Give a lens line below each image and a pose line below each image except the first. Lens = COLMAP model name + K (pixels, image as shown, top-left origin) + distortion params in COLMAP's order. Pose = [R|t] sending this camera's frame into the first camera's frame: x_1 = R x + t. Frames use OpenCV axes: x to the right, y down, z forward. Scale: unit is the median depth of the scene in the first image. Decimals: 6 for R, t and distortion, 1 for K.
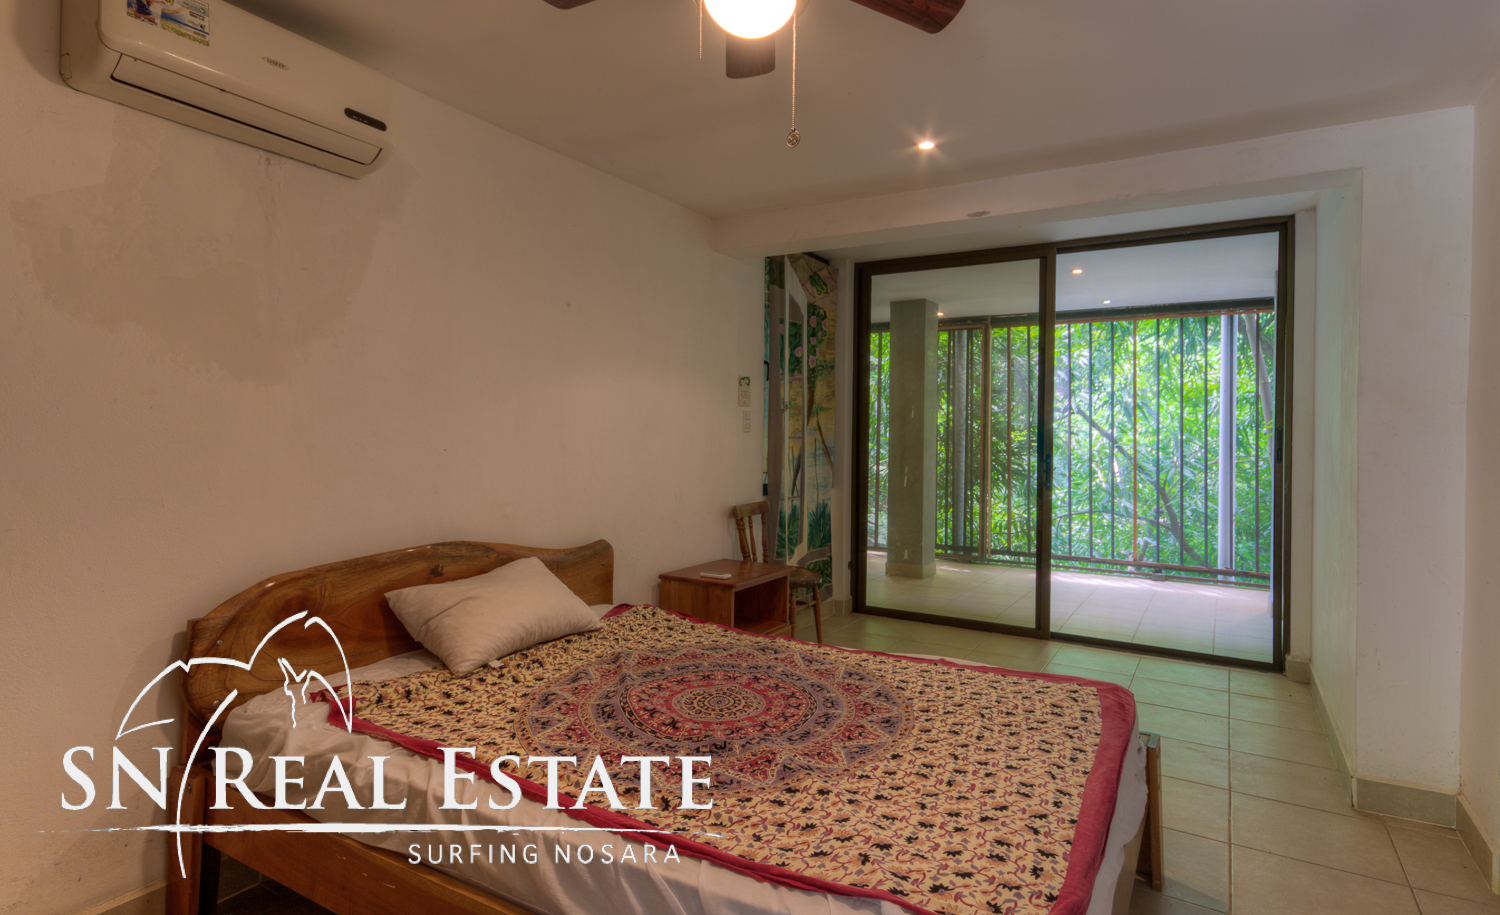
lens RADIAL K [[793.9, 0, 750.0], [0, 793.9, 457.5], [0, 0, 1]] dist [-0.070634, 0.000131]
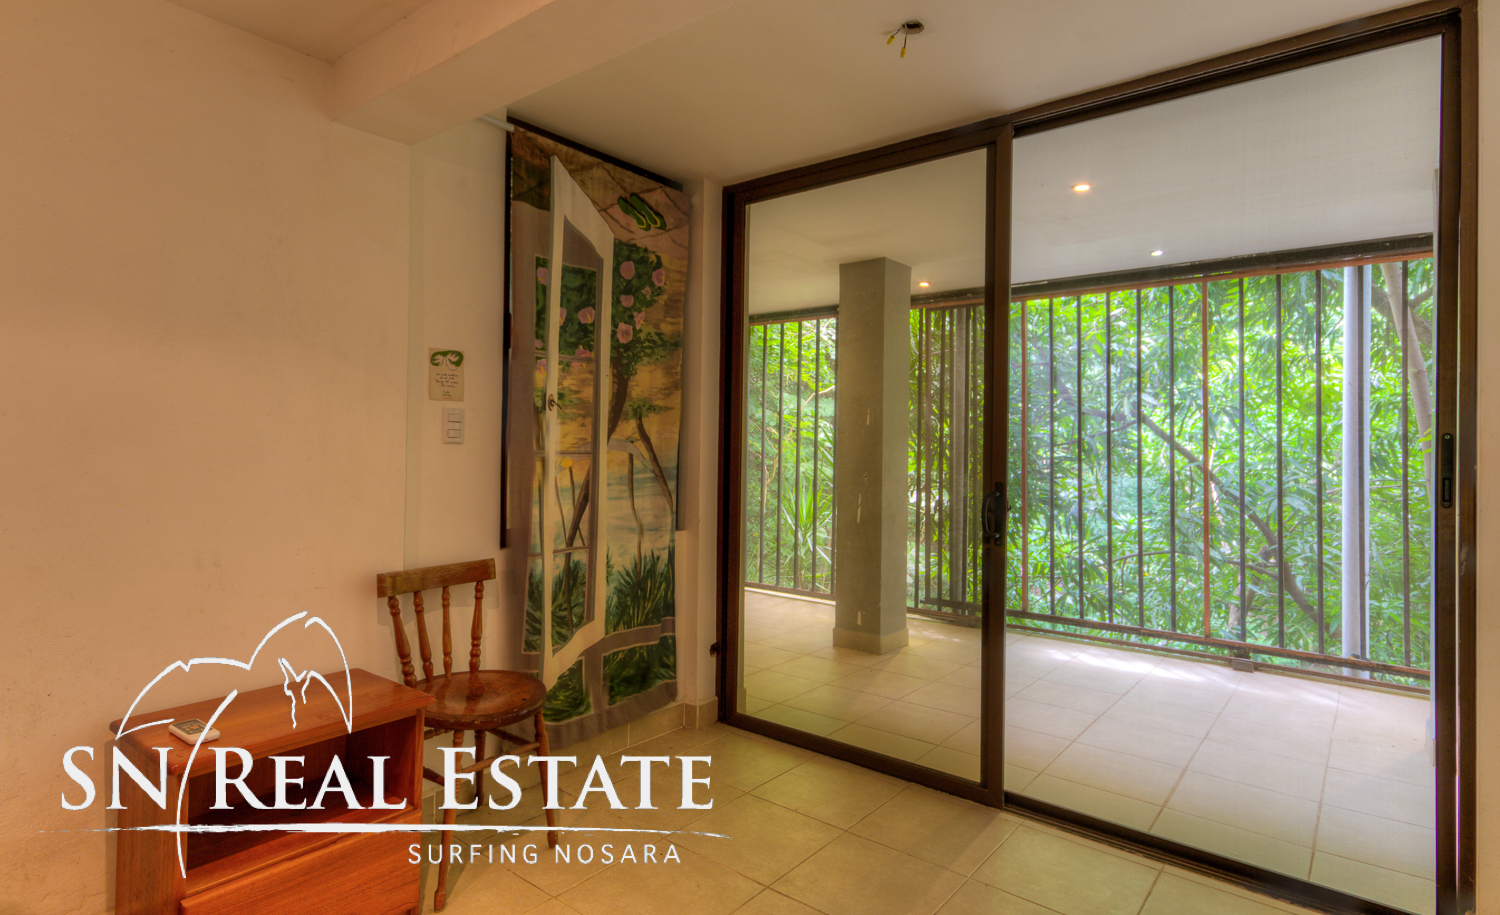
lens RADIAL K [[813.5, 0, 750.0], [0, 813.5, 457.5], [0, 0, 1]] dist [-0.028034, -0.001228]
pose [[0.993784, 0.004780, -0.111222, 0.246919], [-0.006998, 0.999784, -0.019561, -0.009412], [0.111104, 0.020218, 0.993603, 0.361489]]
